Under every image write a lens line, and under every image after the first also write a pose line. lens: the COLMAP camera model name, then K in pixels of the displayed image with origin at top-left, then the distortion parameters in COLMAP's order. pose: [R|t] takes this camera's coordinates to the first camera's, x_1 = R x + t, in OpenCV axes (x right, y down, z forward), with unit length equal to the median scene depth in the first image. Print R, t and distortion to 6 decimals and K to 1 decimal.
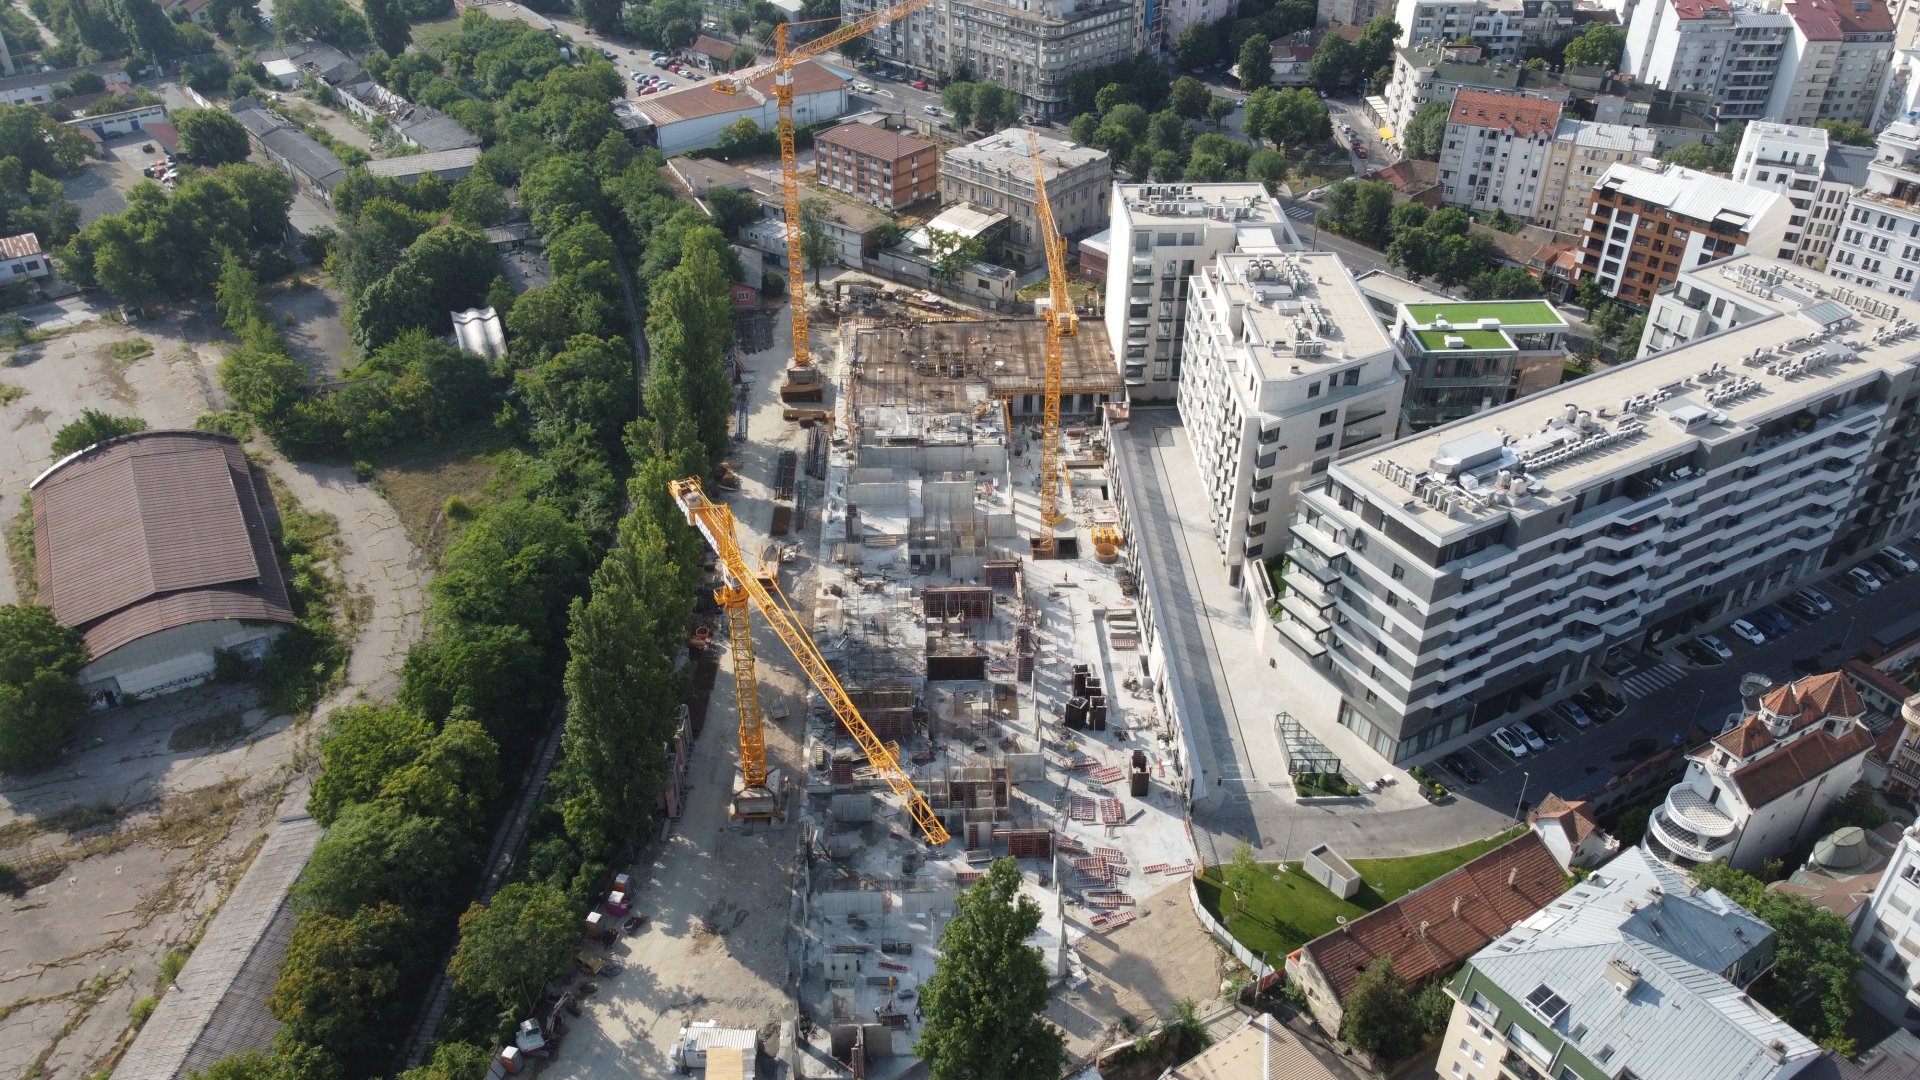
lens RADIAL K [[1441.4, 0, 955.9], [0, 1441.4, 534.1], [0, 0, 1]] dist [0.002147, -0.000133]
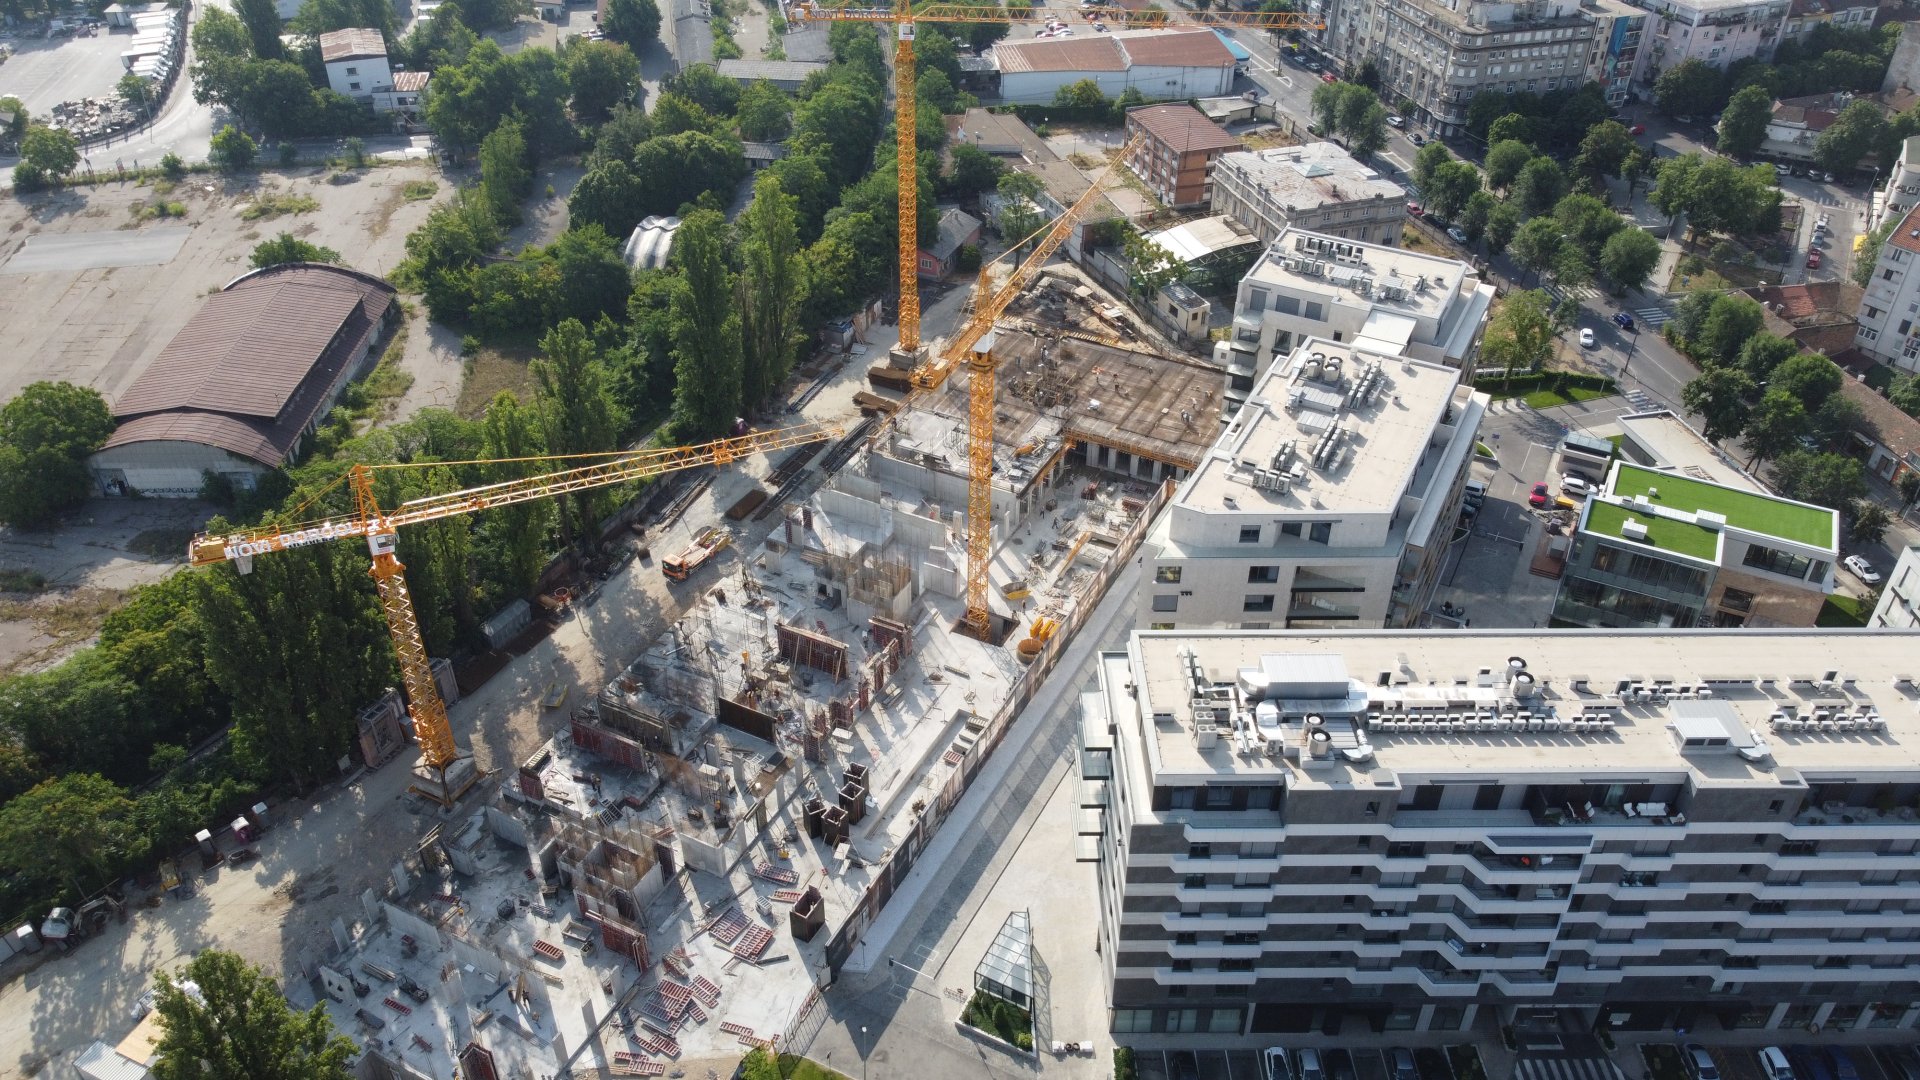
lens RADIAL K [[1441.4, 0, 960.1], [0, 1441.4, 548.2], [0, 0, 1]] dist [0.002147, -0.000133]
pose [[0.876697, 0.291786, -0.382443, 0.329597], [-0.277445, 0.956179, 0.093517, -0.098167], [0.392971, 0.024121, 0.919234, 0.191283]]
